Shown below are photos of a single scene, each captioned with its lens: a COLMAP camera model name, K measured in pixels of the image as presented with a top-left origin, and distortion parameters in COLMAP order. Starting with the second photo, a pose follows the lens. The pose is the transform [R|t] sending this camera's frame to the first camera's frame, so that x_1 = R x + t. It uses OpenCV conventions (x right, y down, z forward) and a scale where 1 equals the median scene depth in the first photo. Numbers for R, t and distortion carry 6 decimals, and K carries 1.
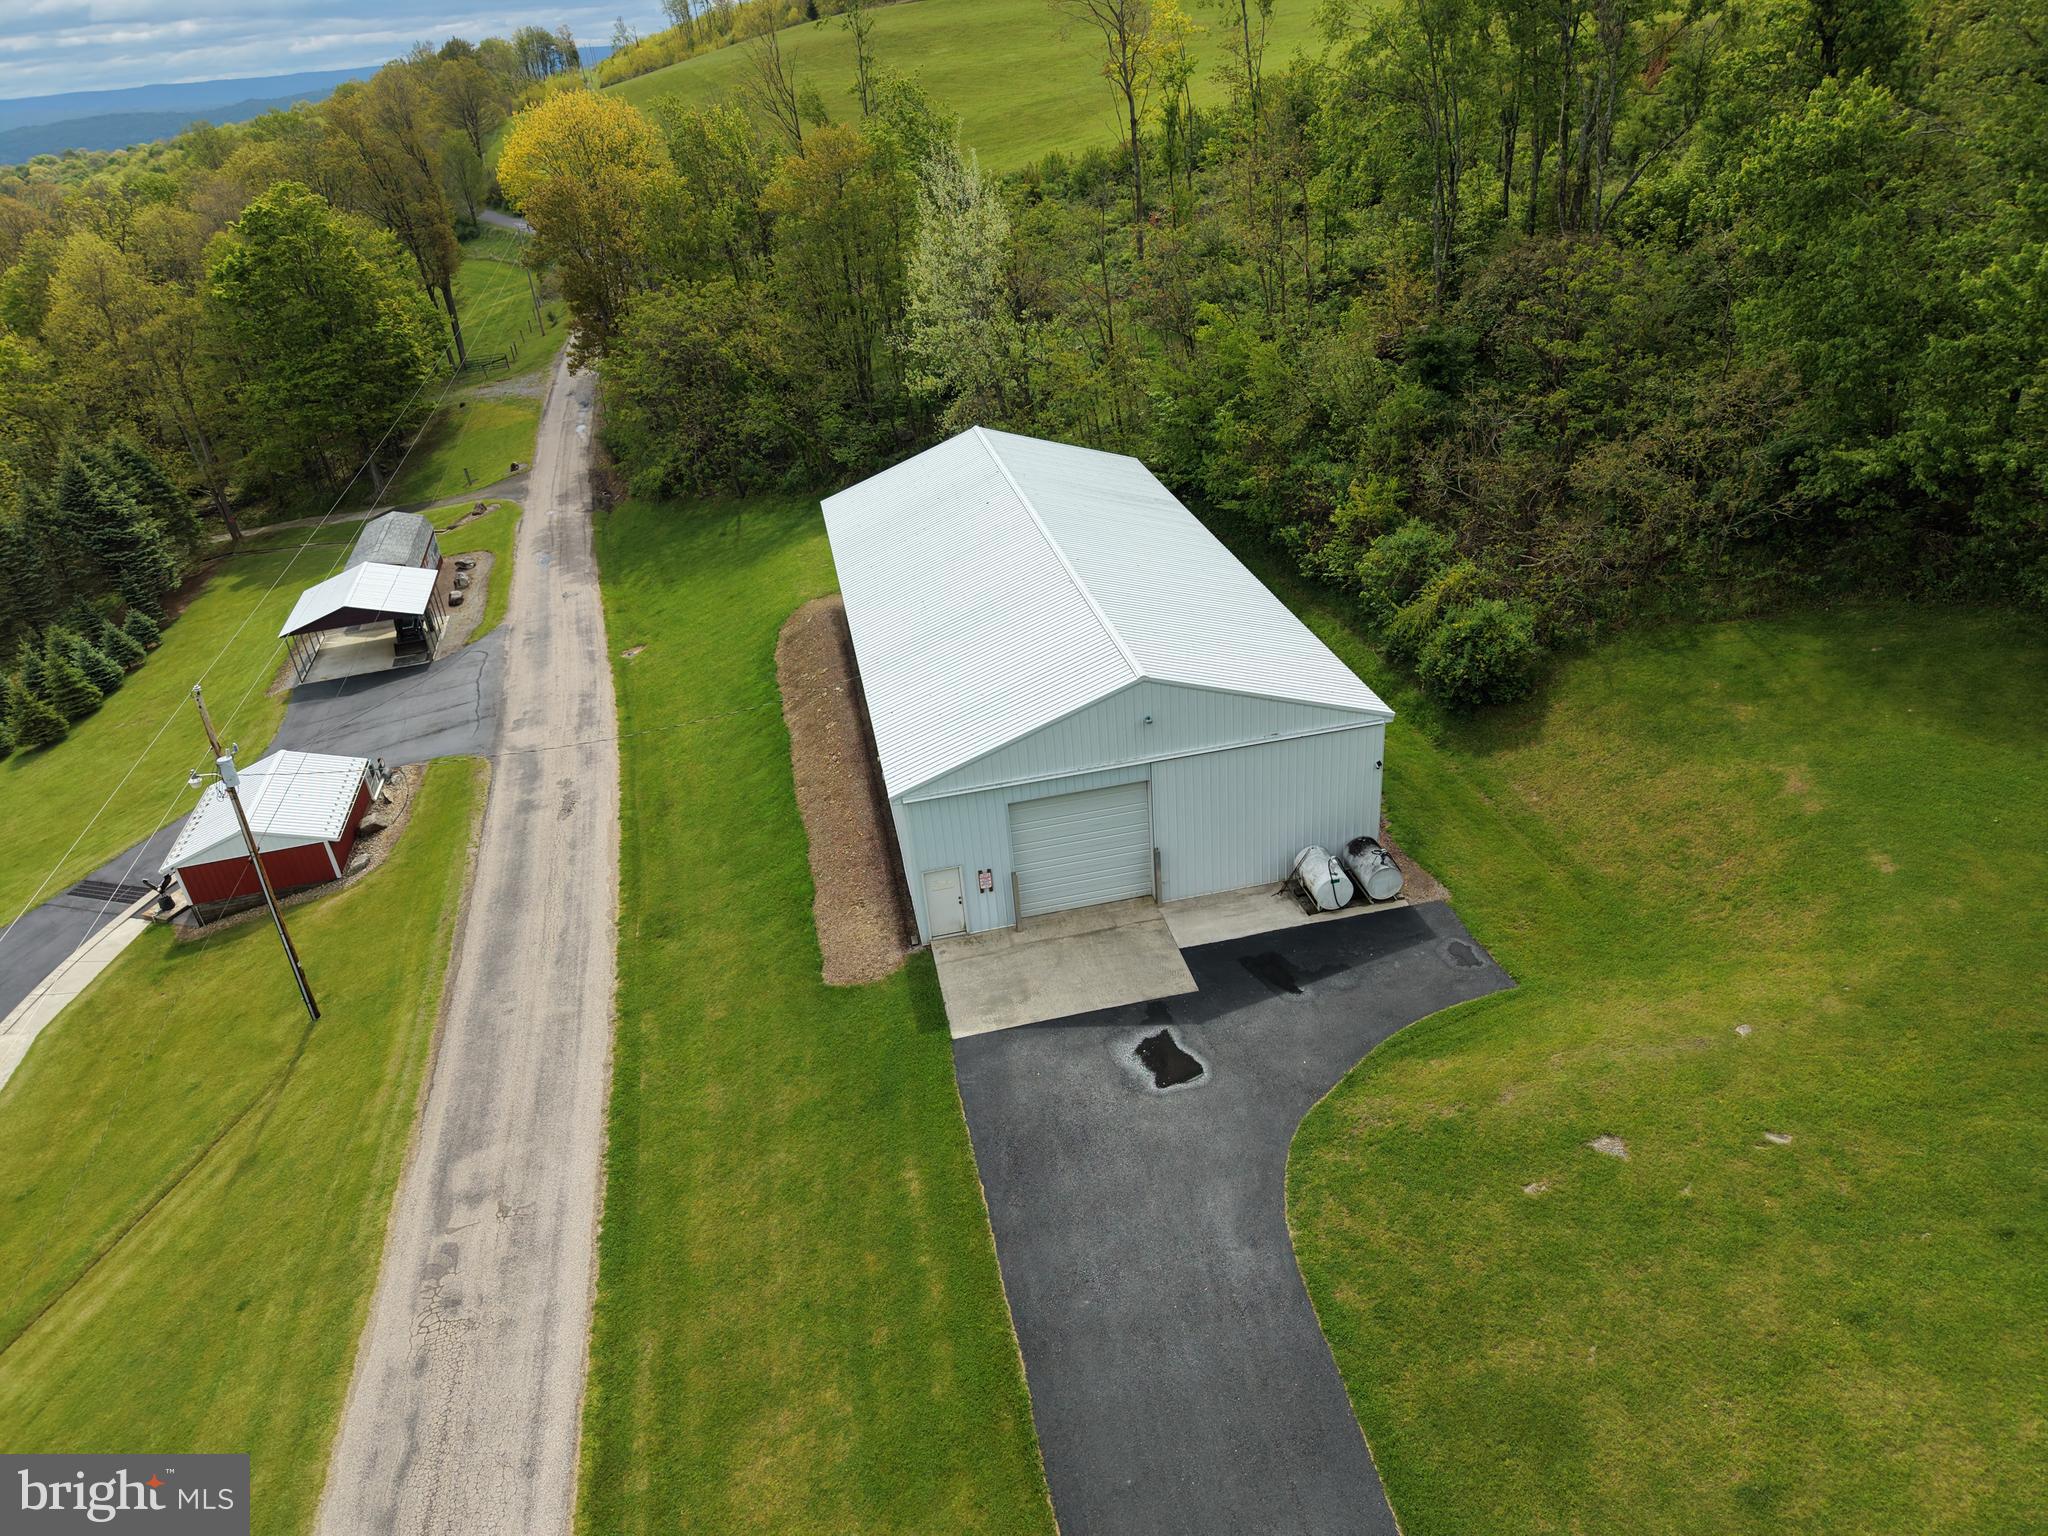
lens RADIAL K [[1366.7, 0, 1024.0], [0, 1366.7, 768.0], [0, 0, 1]] dist [0.019985, -0.019584]
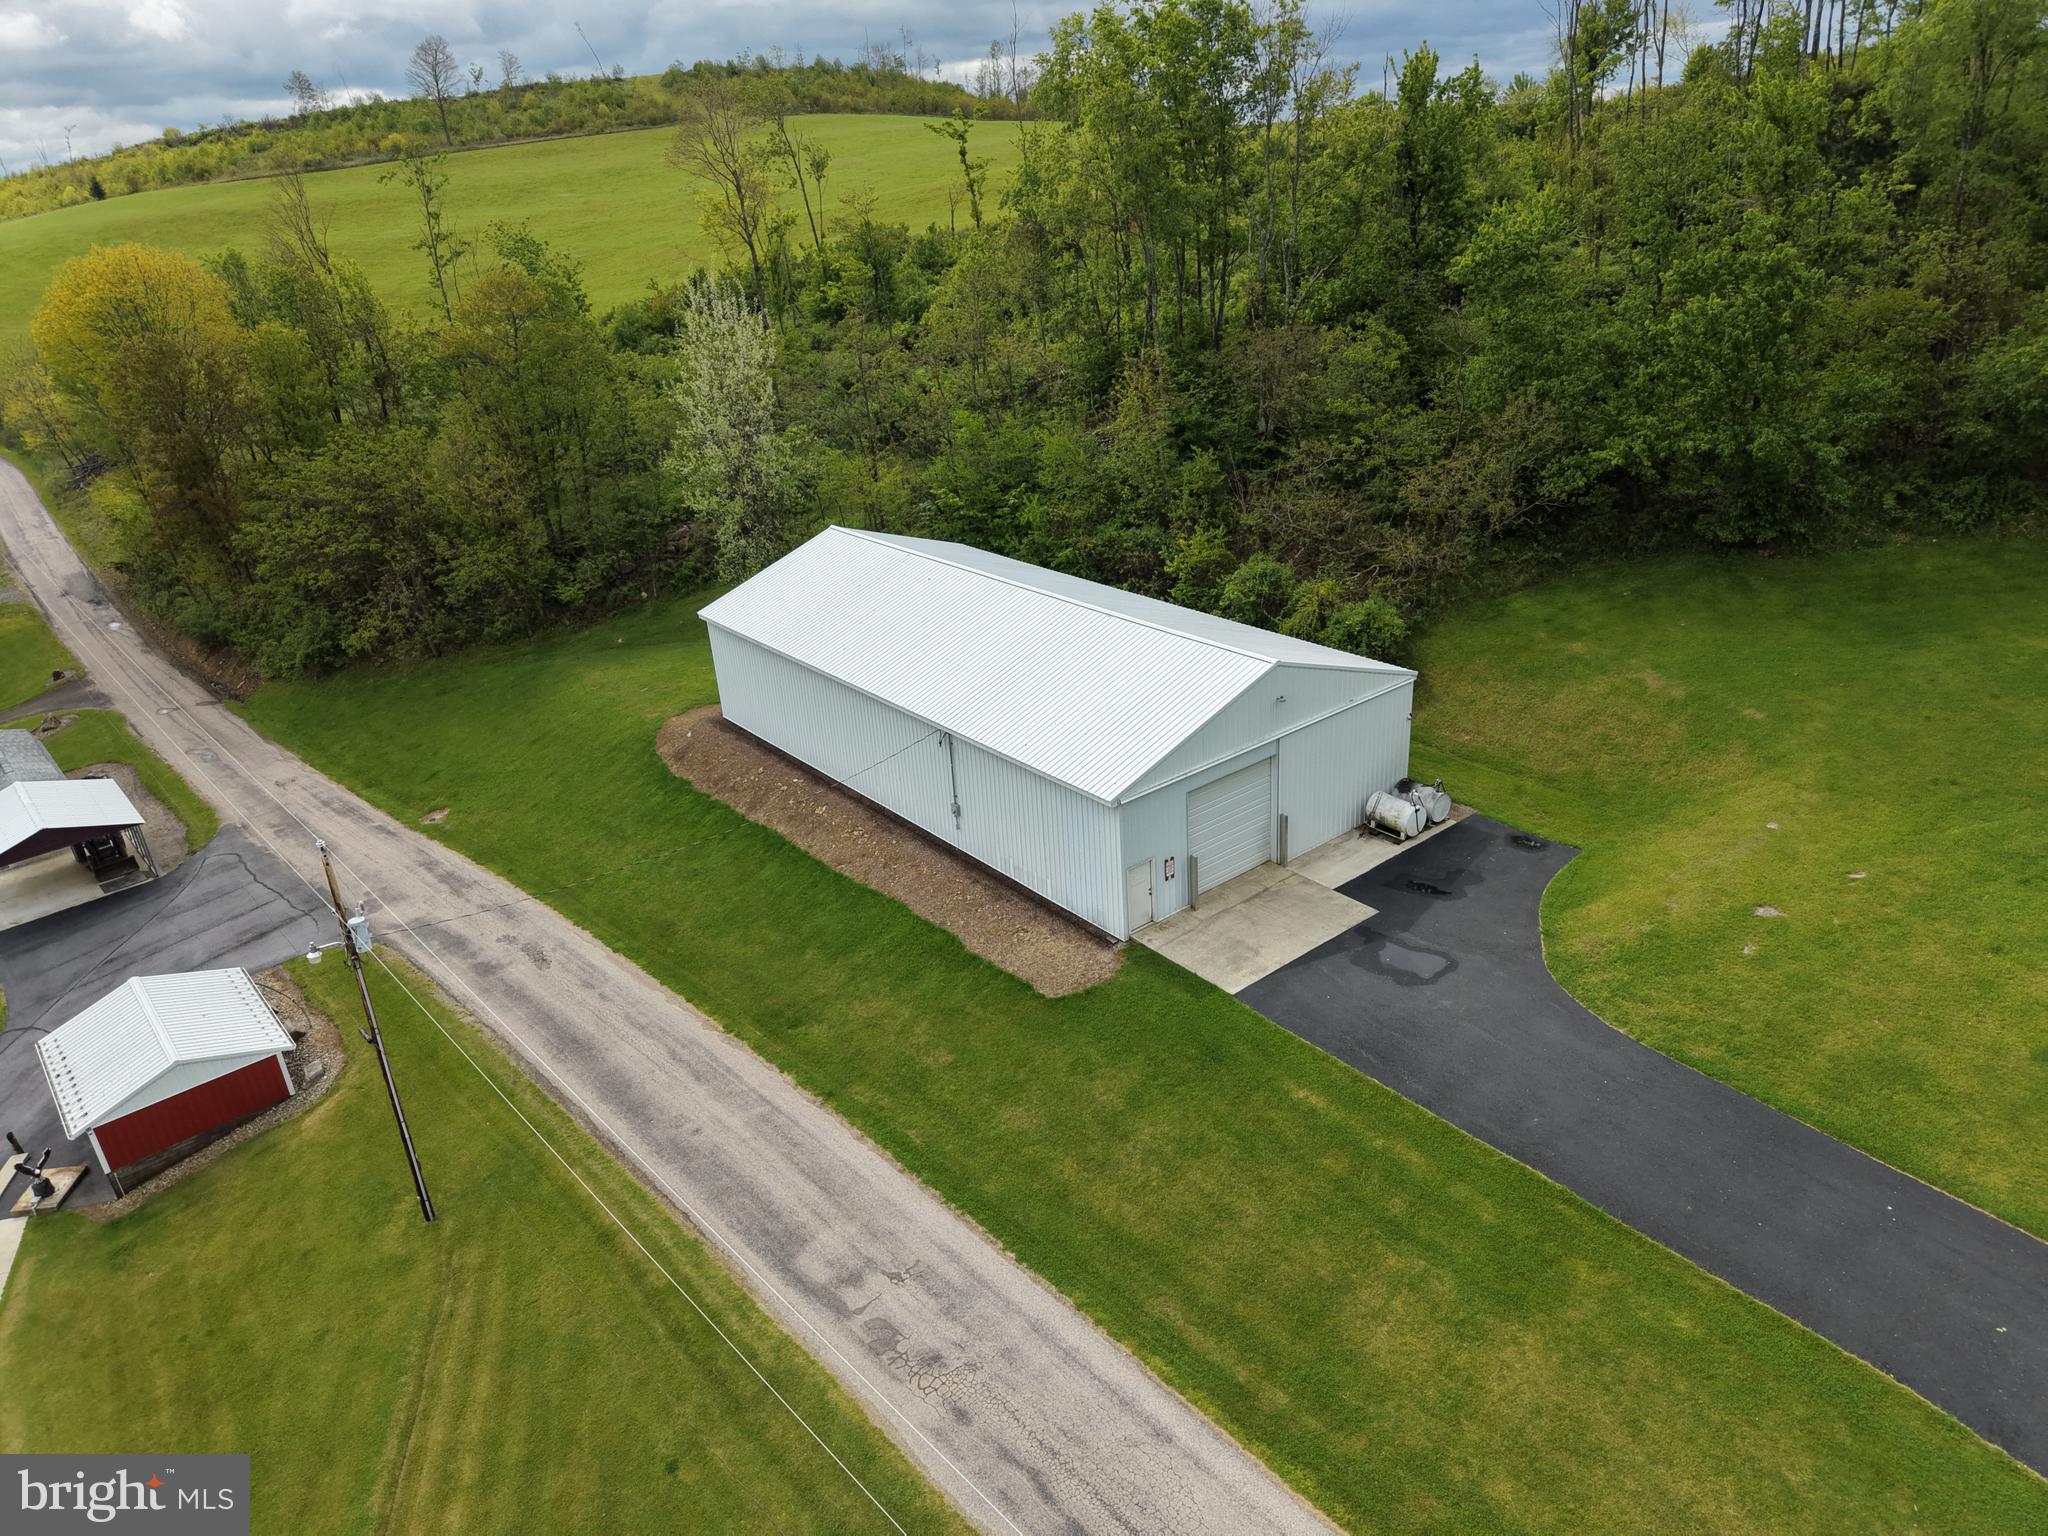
lens RADIAL K [[1366.7, 0, 1024.0], [0, 1366.7, 768.0], [0, 0, 1]] dist [0.019985, -0.019584]
pose [[0.890097, -0.167241, 0.423979, -0.497053], [0.214451, 0.974515, -0.065813, 0.042478], [-0.402167, 0.149503, 0.903278, 0.025879]]
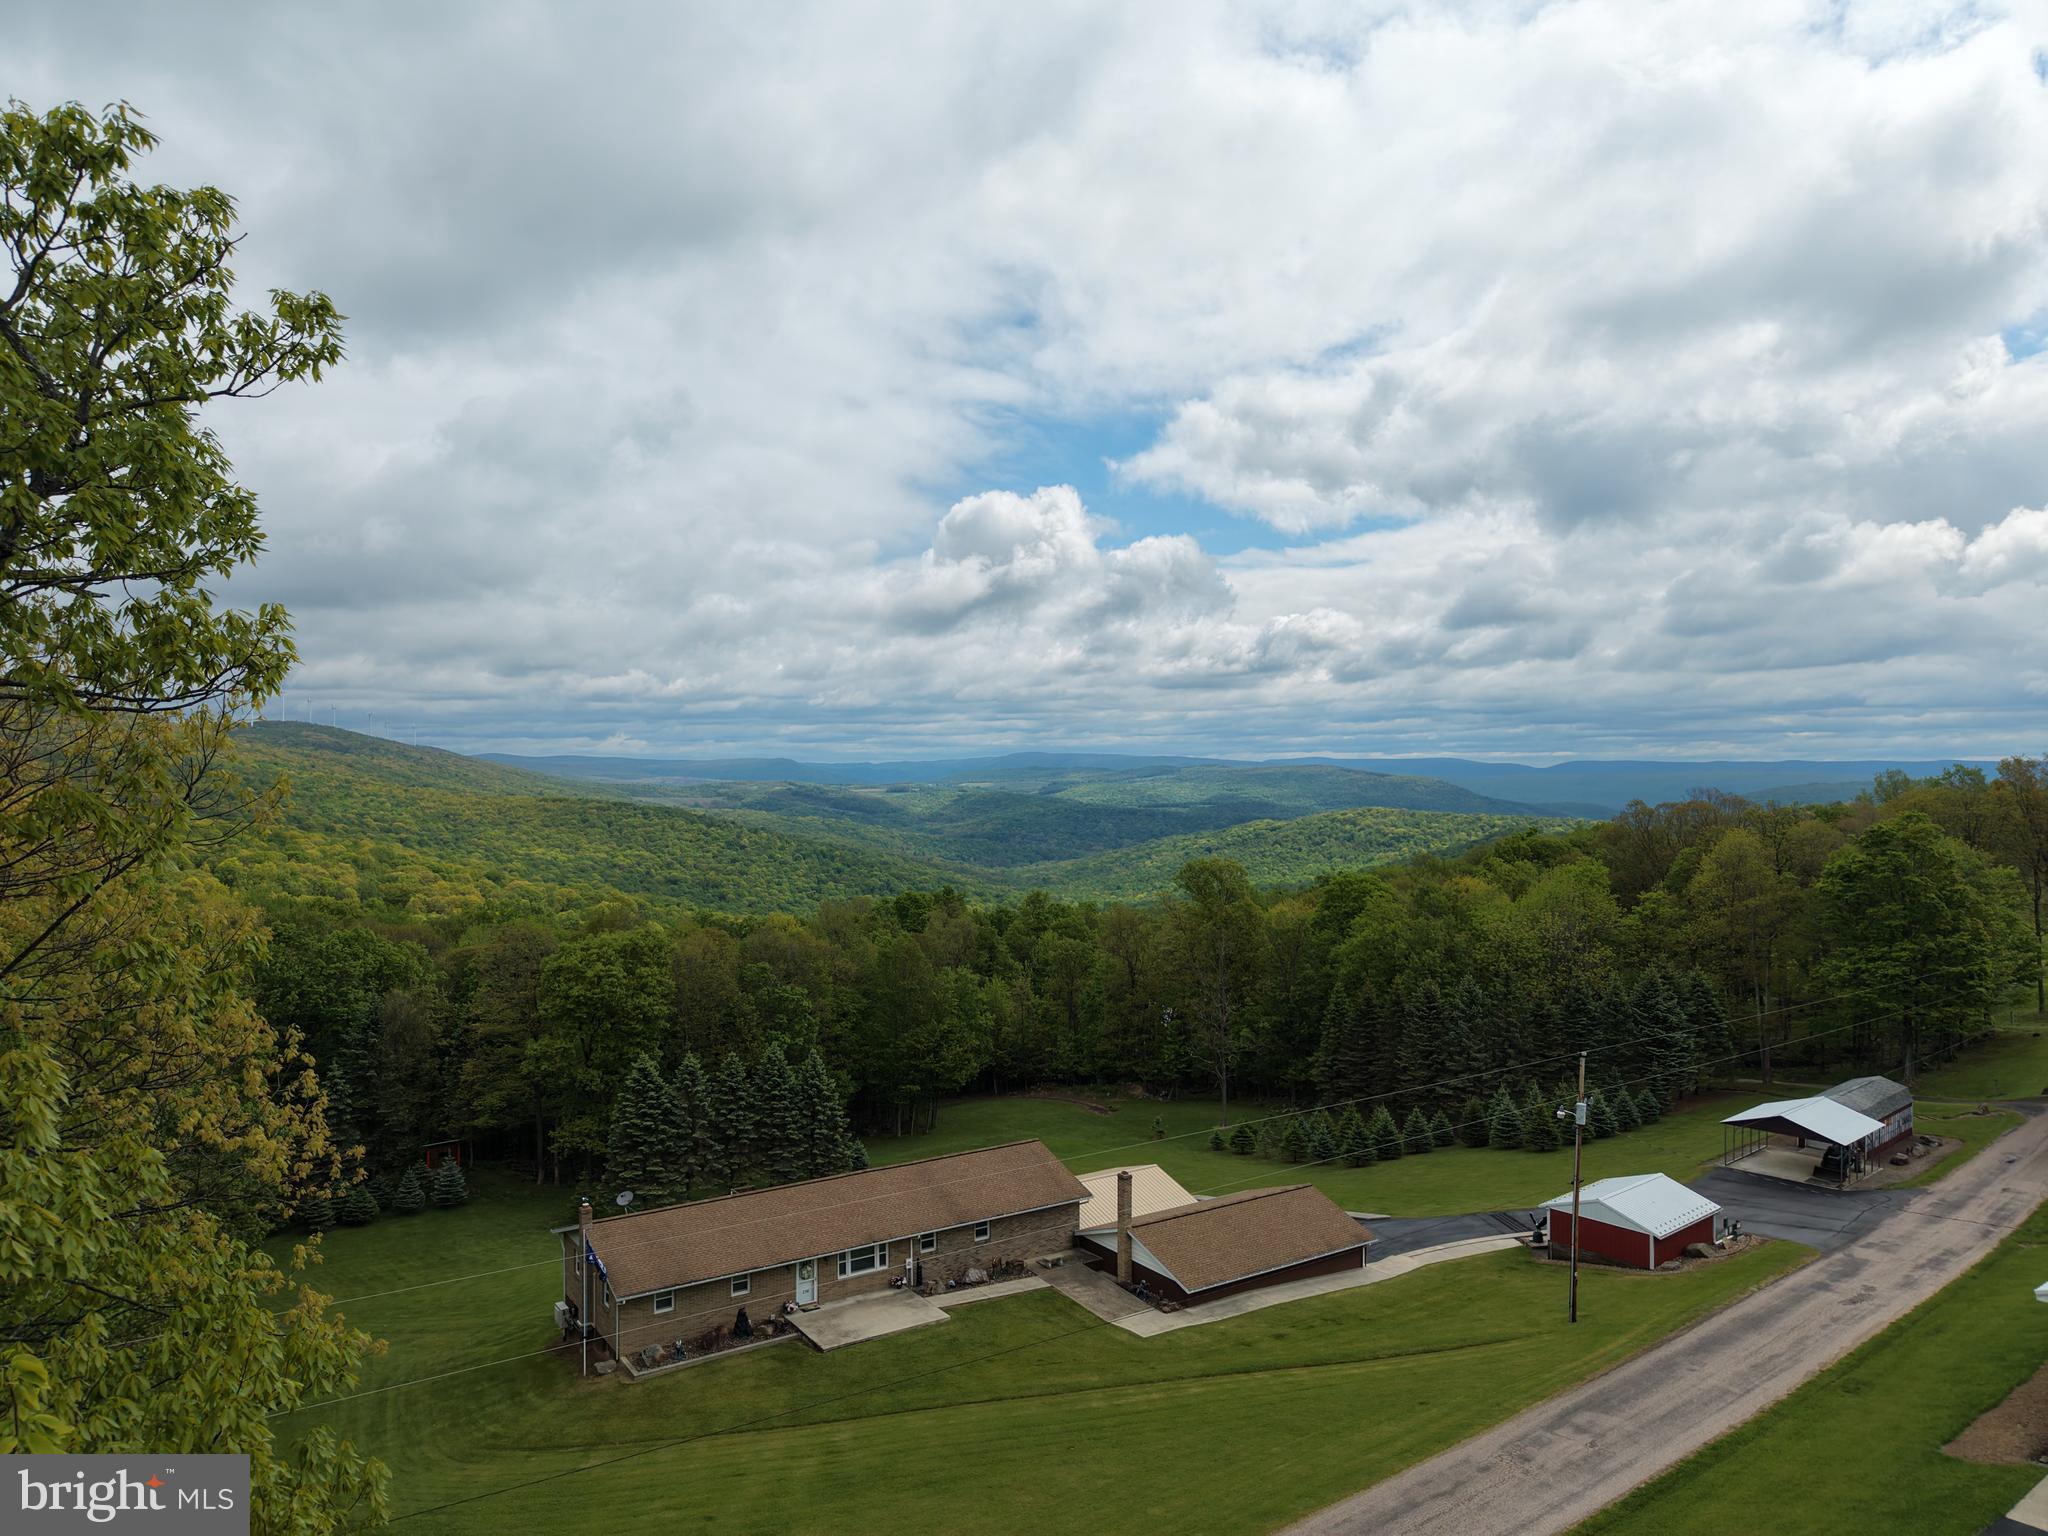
lens RADIAL K [[1366.7, 0, 1024.0], [0, 1366.7, 768.0], [0, 0, 1]] dist [0.019985, -0.019584]
pose [[0.442737, 0.081947, -0.892899, 0.390427], [-0.463200, 0.873553, -0.149503, 0.156612], [0.767743, 0.479782, 0.424712, -0.230144]]
